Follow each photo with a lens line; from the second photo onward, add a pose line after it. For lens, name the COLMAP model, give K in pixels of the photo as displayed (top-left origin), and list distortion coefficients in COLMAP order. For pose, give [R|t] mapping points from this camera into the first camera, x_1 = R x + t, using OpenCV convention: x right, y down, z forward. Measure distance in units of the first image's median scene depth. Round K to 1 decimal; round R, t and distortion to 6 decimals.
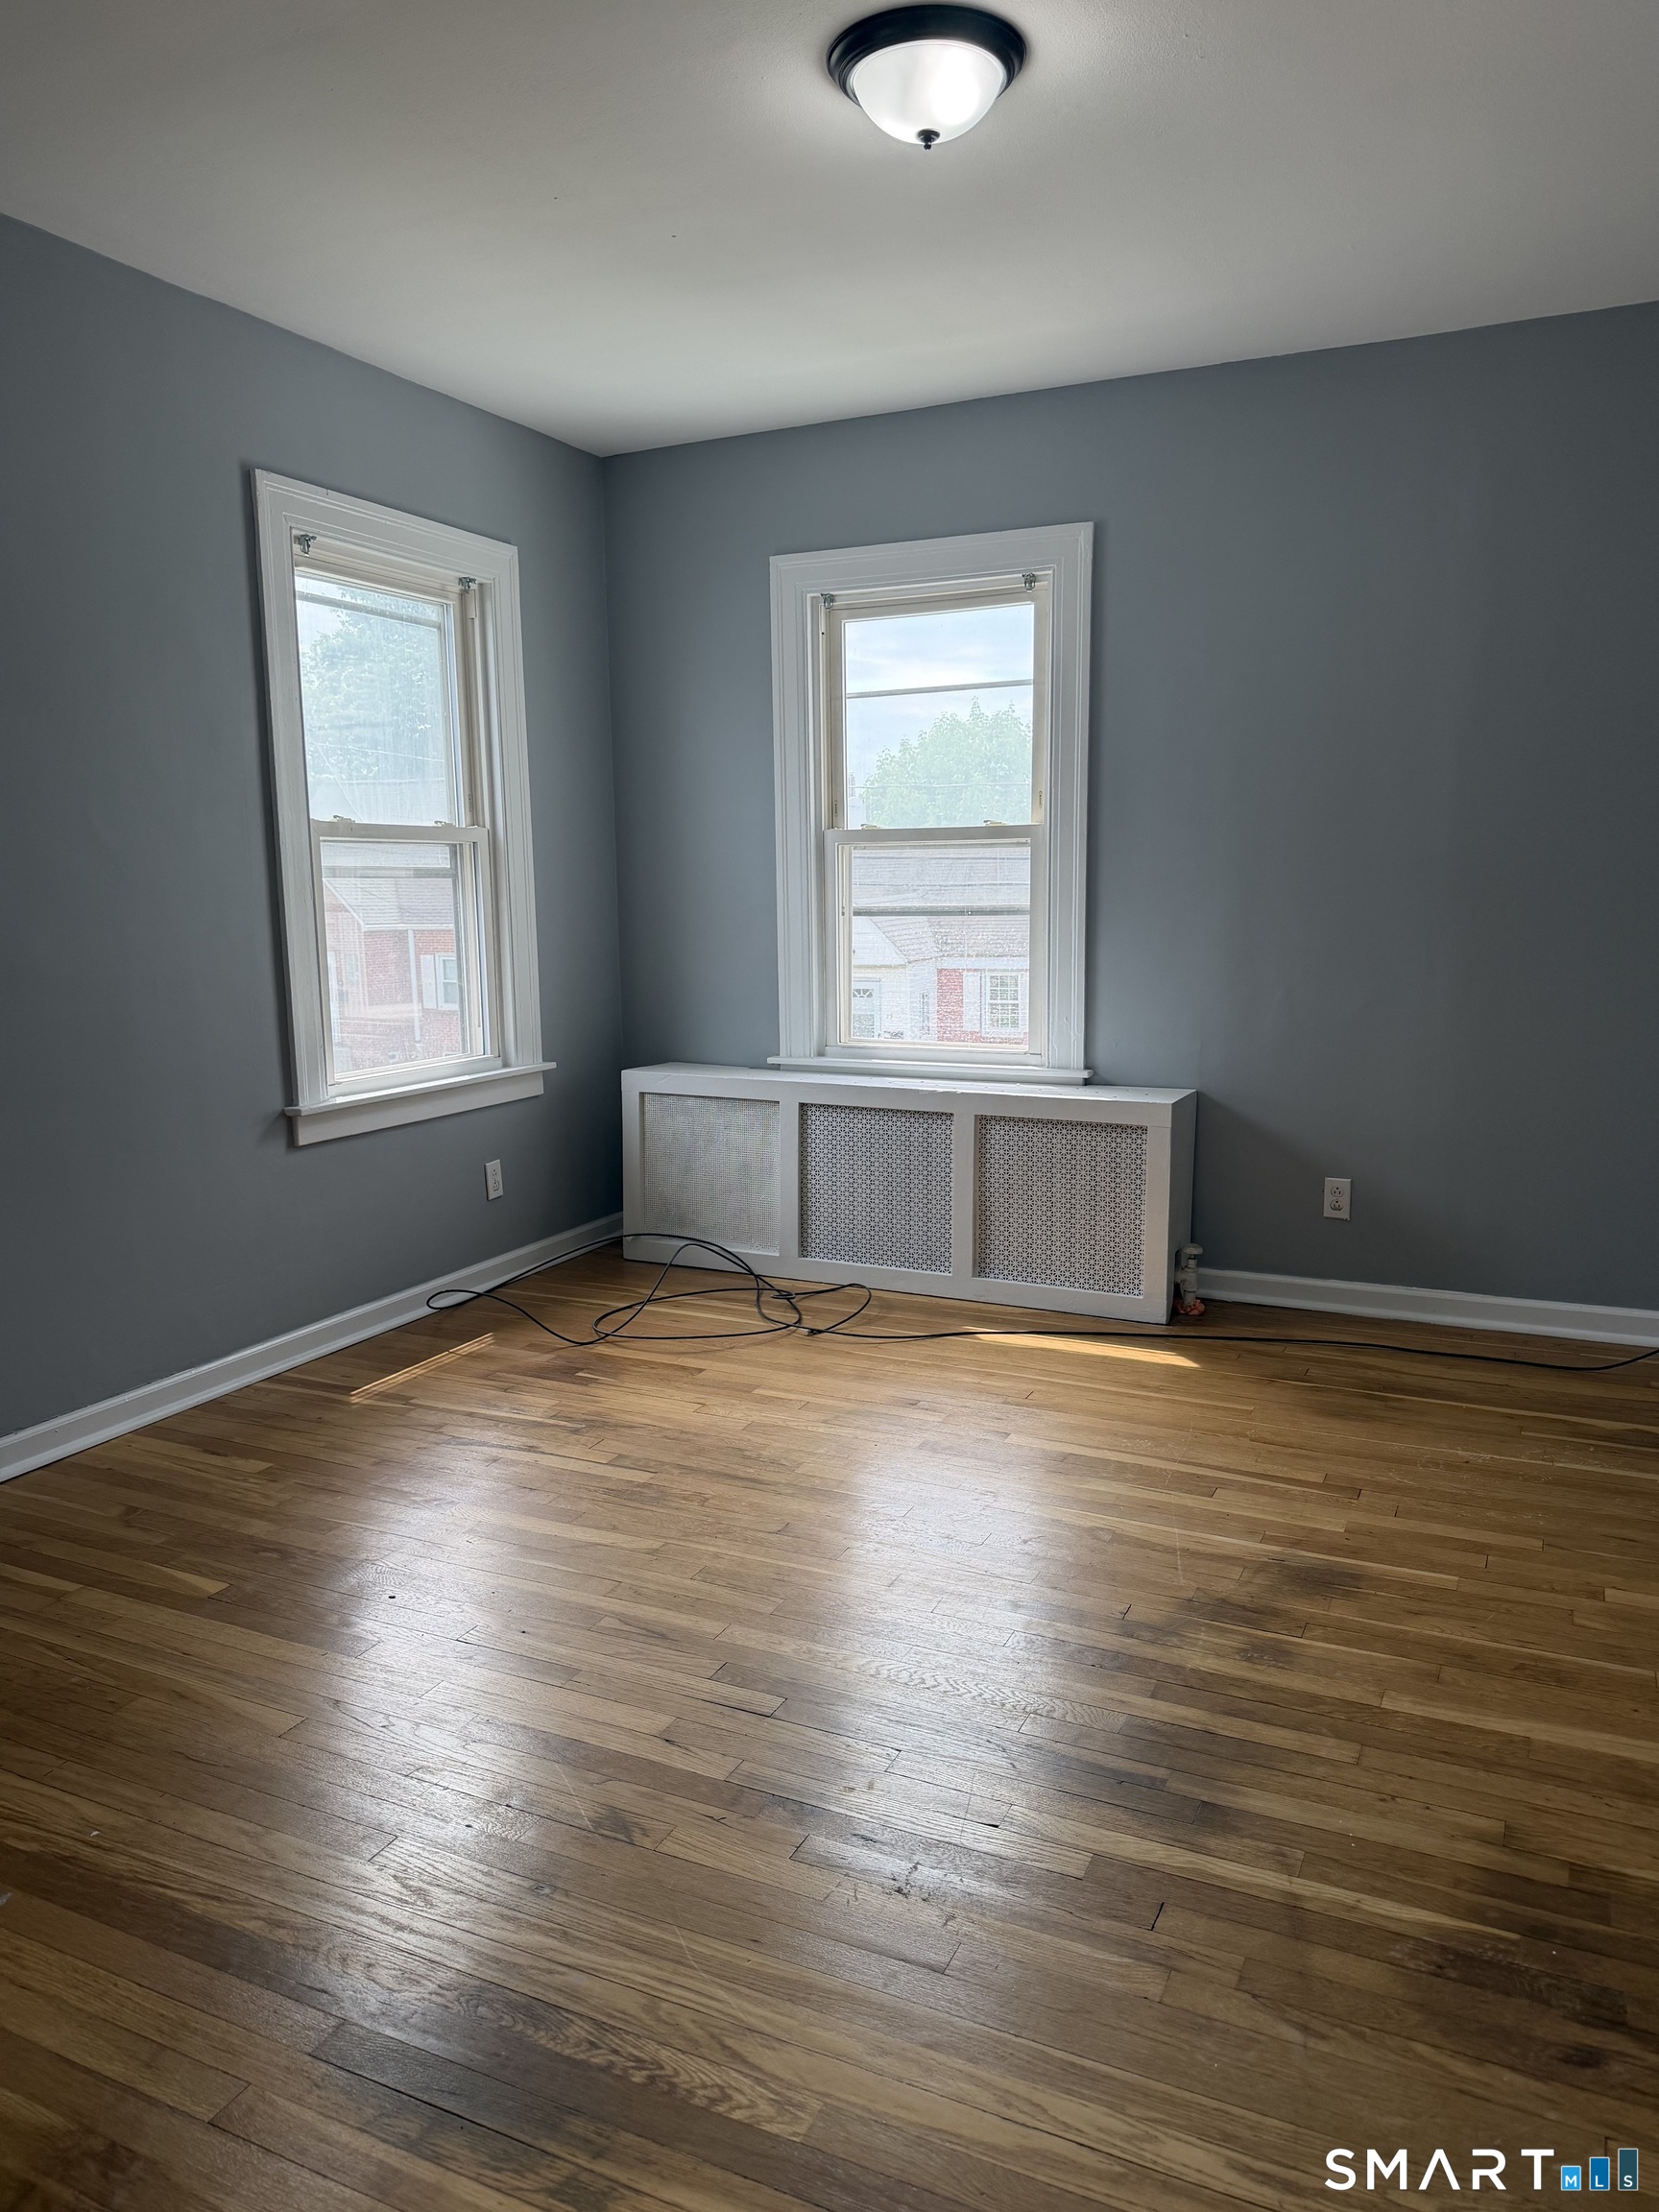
lens RADIAL K [[1573.3, 0, 829.5], [0, 1573.3, 1106.0], [0, 0, 1]] dist [0.051829, -0.003355]
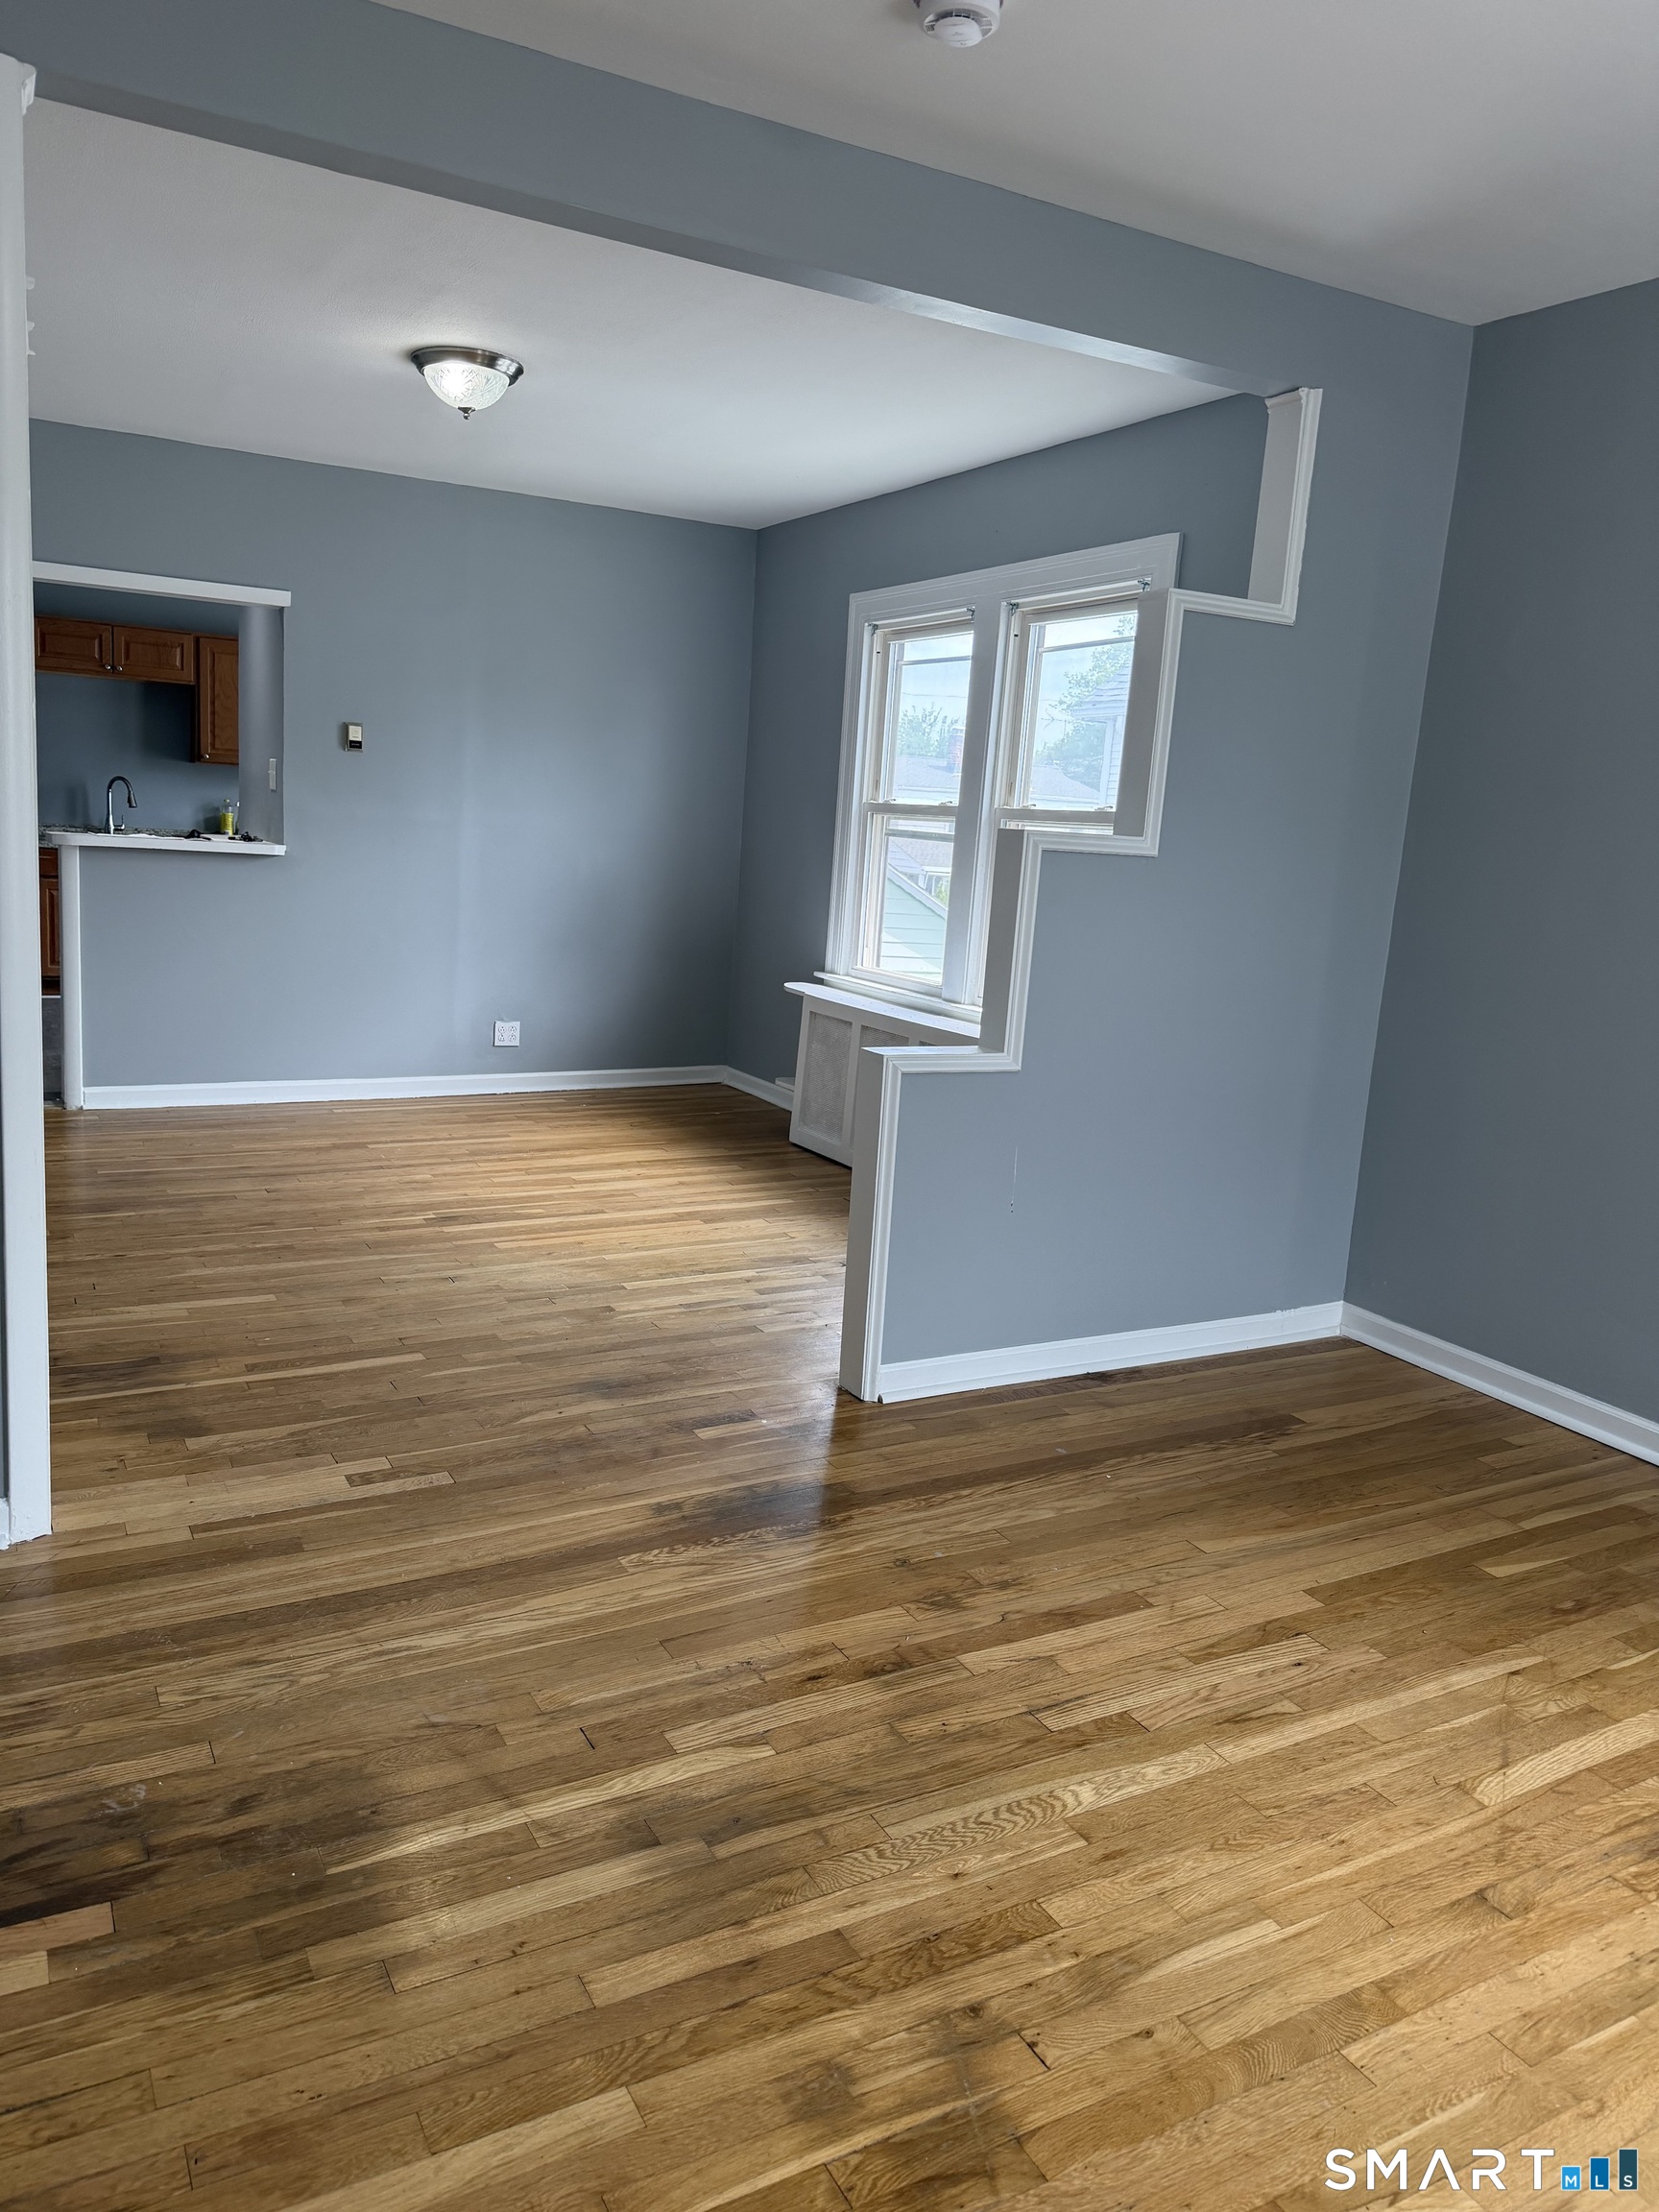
lens RADIAL K [[1573.3, 0, 829.5], [0, 1573.3, 1106.0], [0, 0, 1]] dist [0.051829, -0.003355]
pose [[-0.570366, 0.127672, -0.811408, 0.960676], [-0.180032, 0.944395, 0.275147, -0.280860], [0.801418, 0.303014, -0.515666, 1.547736]]
